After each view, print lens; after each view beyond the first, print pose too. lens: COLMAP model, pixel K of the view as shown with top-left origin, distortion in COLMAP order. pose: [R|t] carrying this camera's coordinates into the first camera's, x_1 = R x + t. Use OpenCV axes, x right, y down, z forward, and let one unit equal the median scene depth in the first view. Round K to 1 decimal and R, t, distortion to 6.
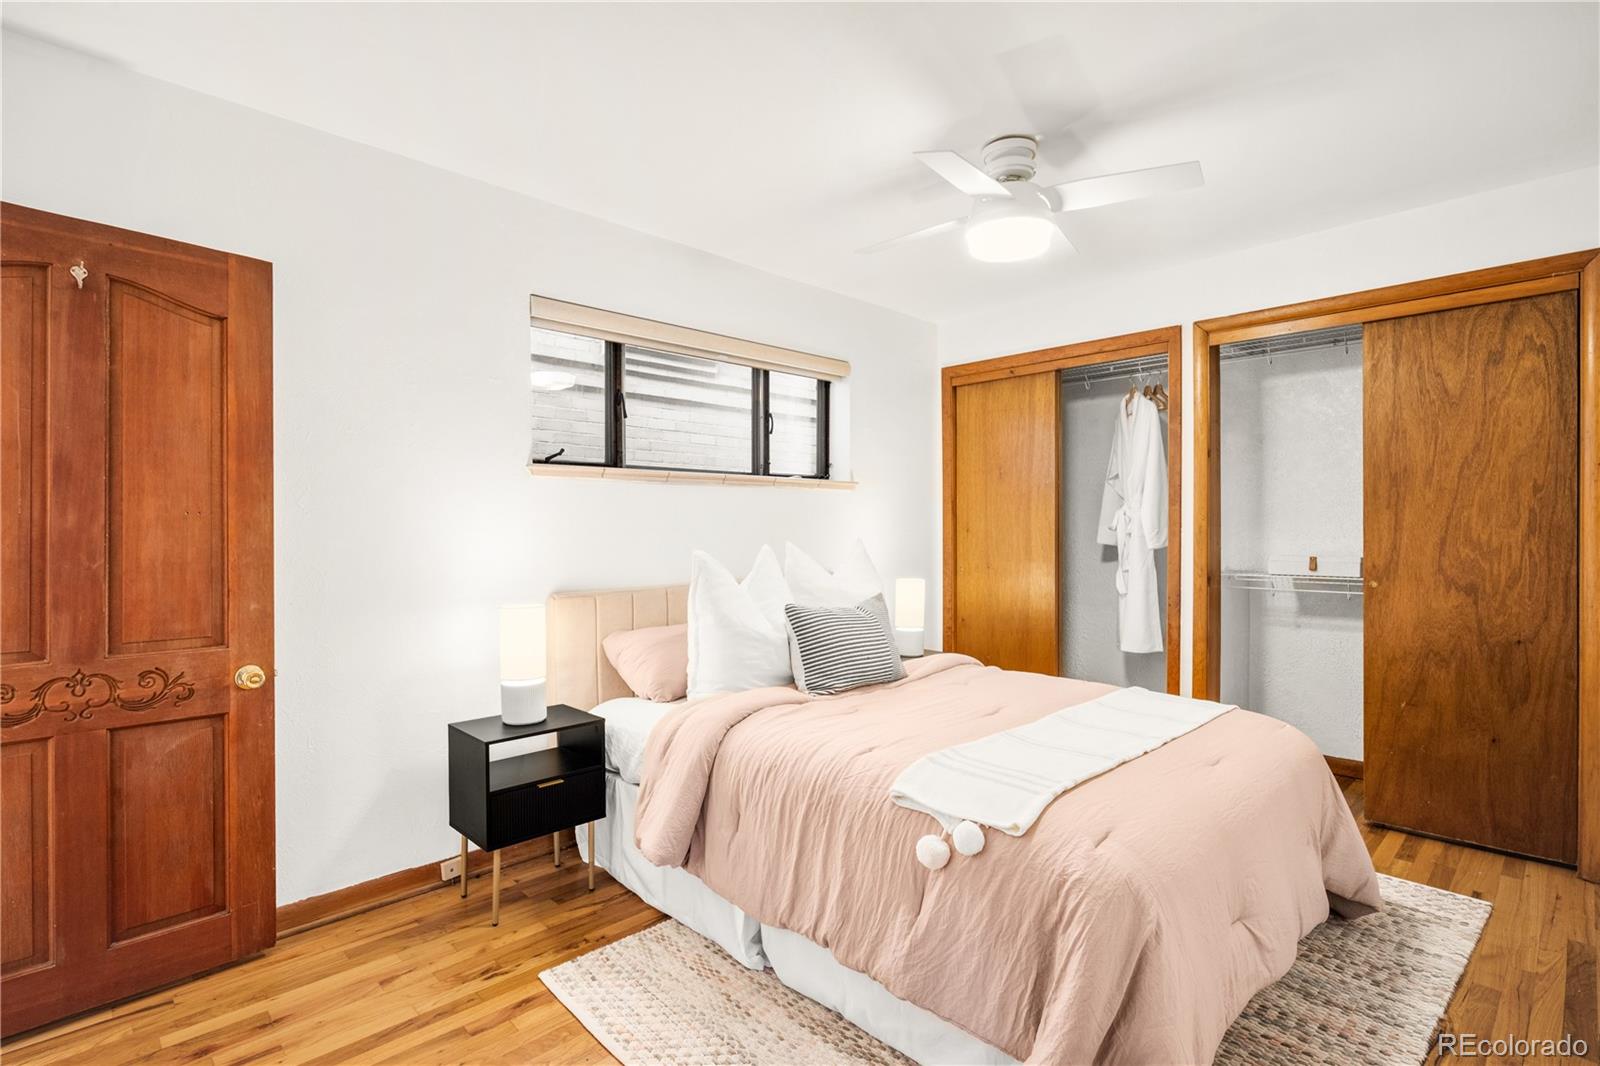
lens RADIAL K [[775.6, 0, 796.4], [0, 775.6, 531.7], [0, 0, 1]] dist [-0.009895, -0.000127]
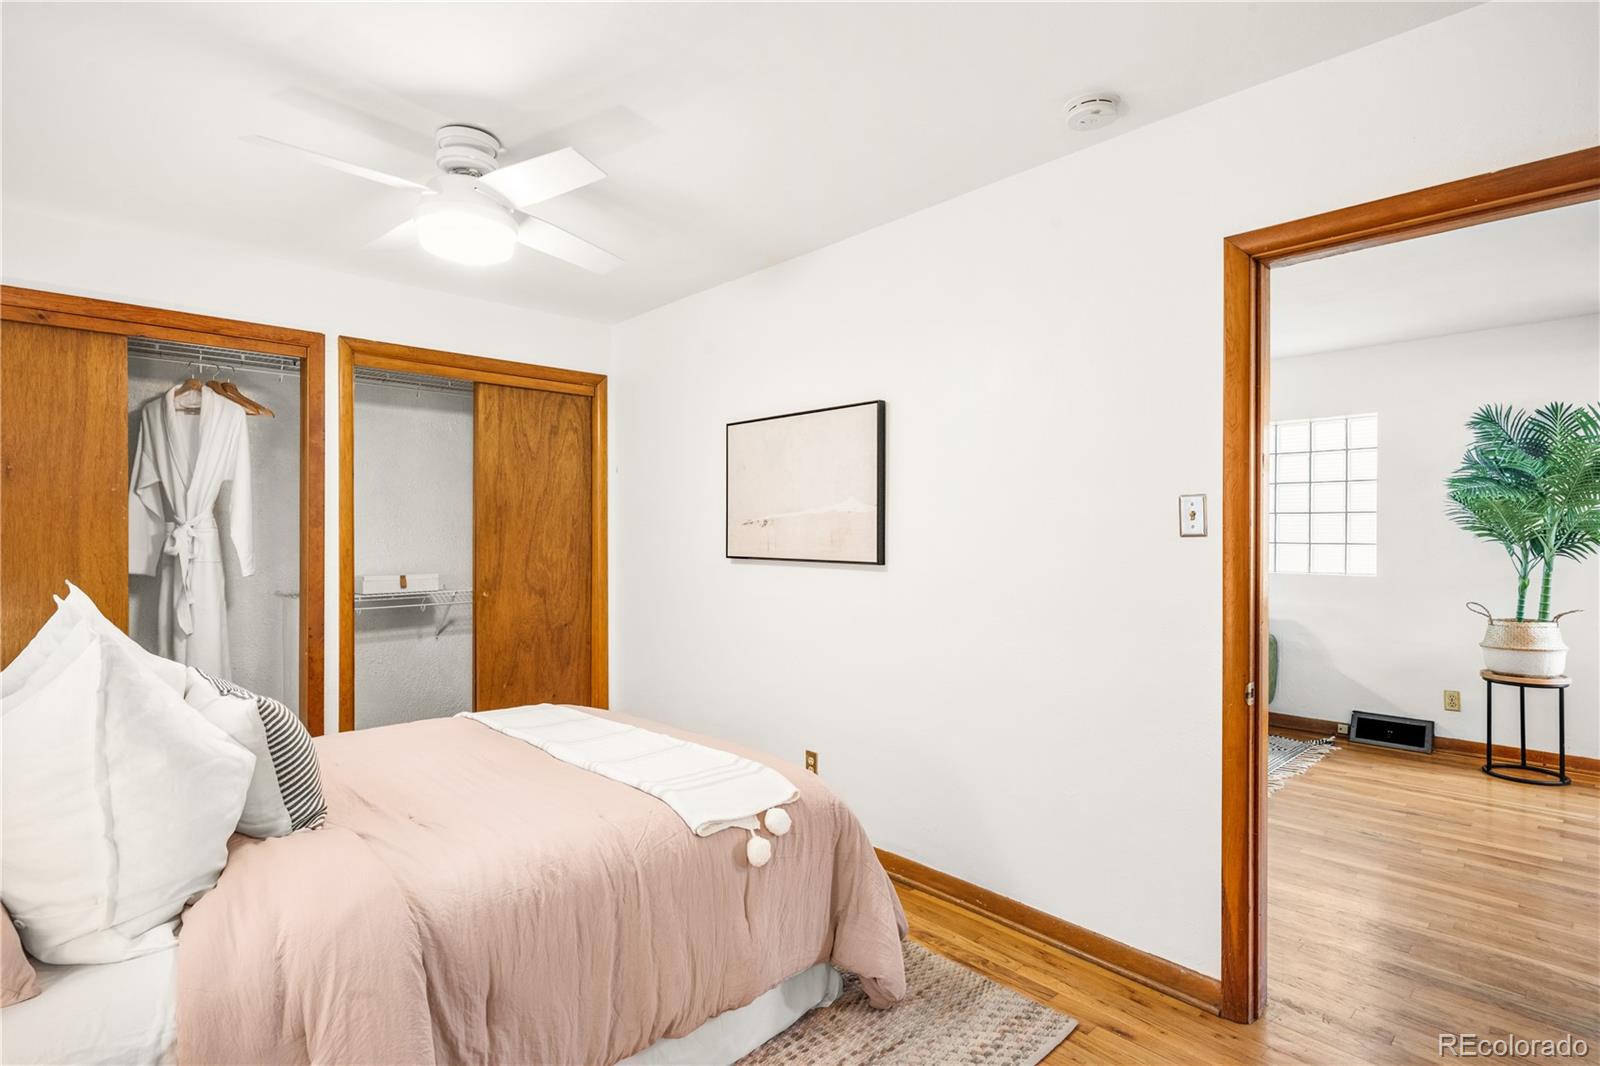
lens RADIAL K [[782.8, 0, 791.0], [0, 782.8, 536.7], [0, 0, 1]] dist [-0.002131, -0.000376]
pose [[0.009434, -0.002643, 0.999952, -0.546993], [0.007819, 0.999966, 0.002569, -0.026270], [-0.999925, 0.007794, 0.009454, 0.536463]]
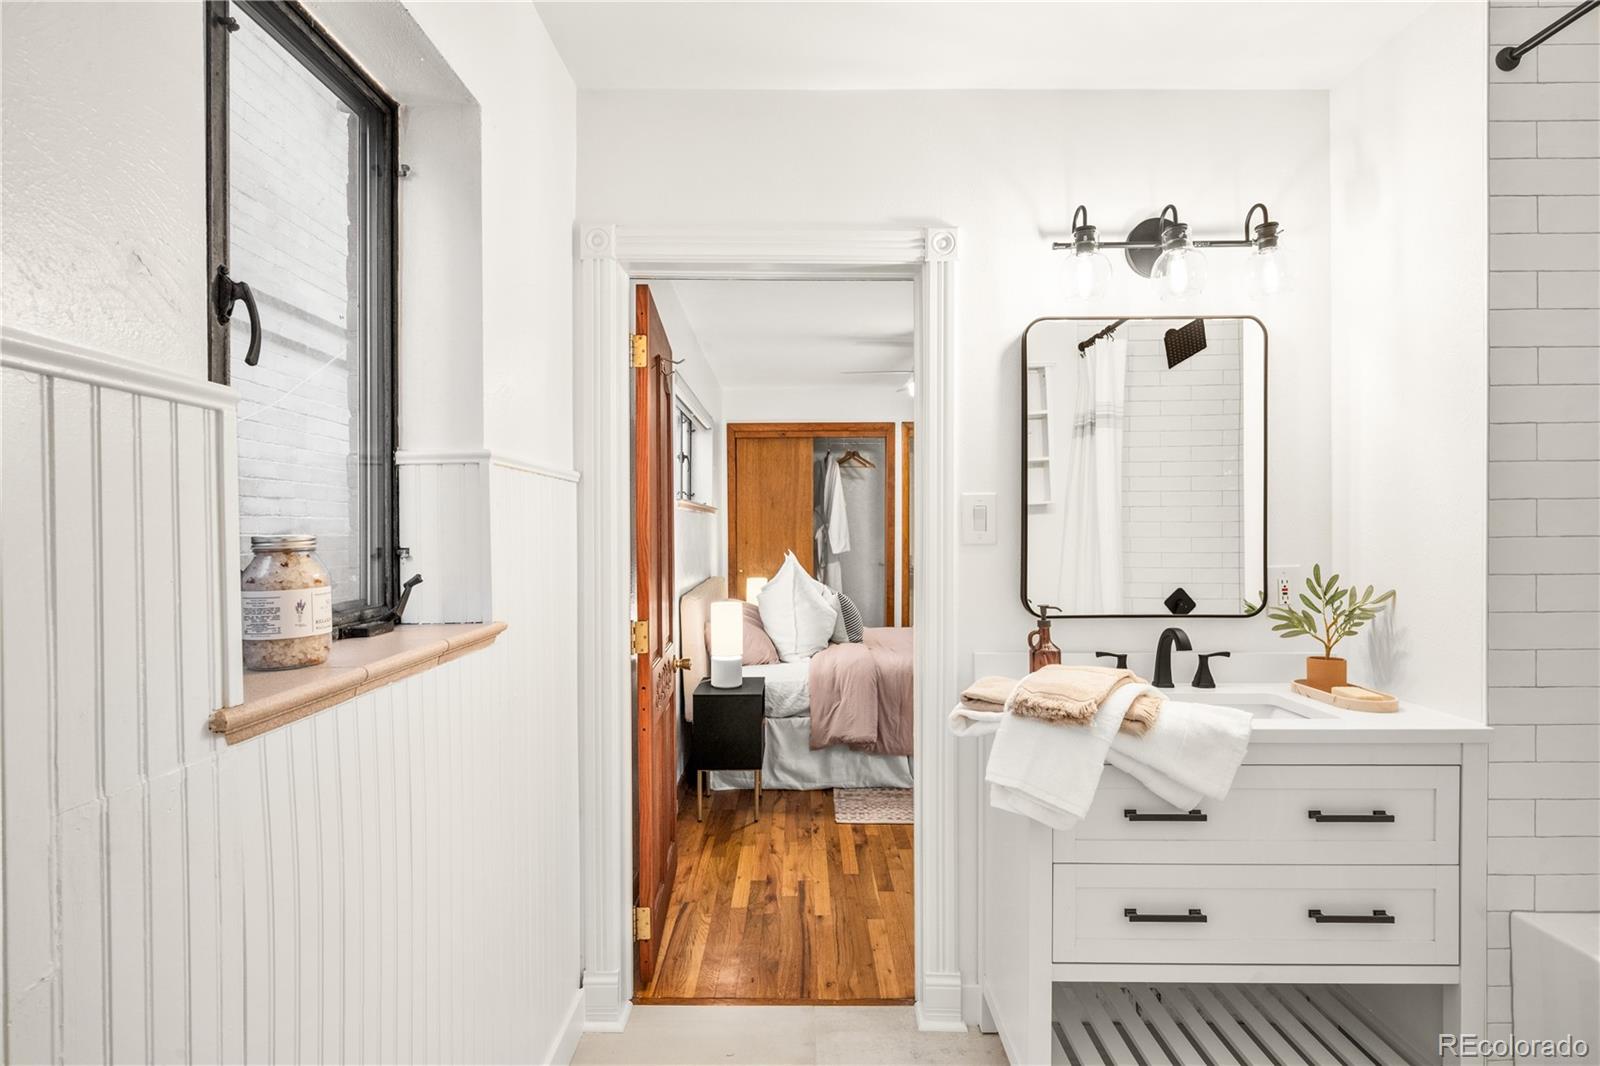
lens RADIAL K [[797.9, 0, 800.0], [0, 797.9, 533.0], [0, 0, 1]] dist [0.000870, 0.000506]
pose [[0.690651, -0.004000, 0.723177, -1.152802], [0.008081, 0.999965, -0.002187, -0.024412], [-0.723143, 0.007354, 0.690659, -0.082665]]
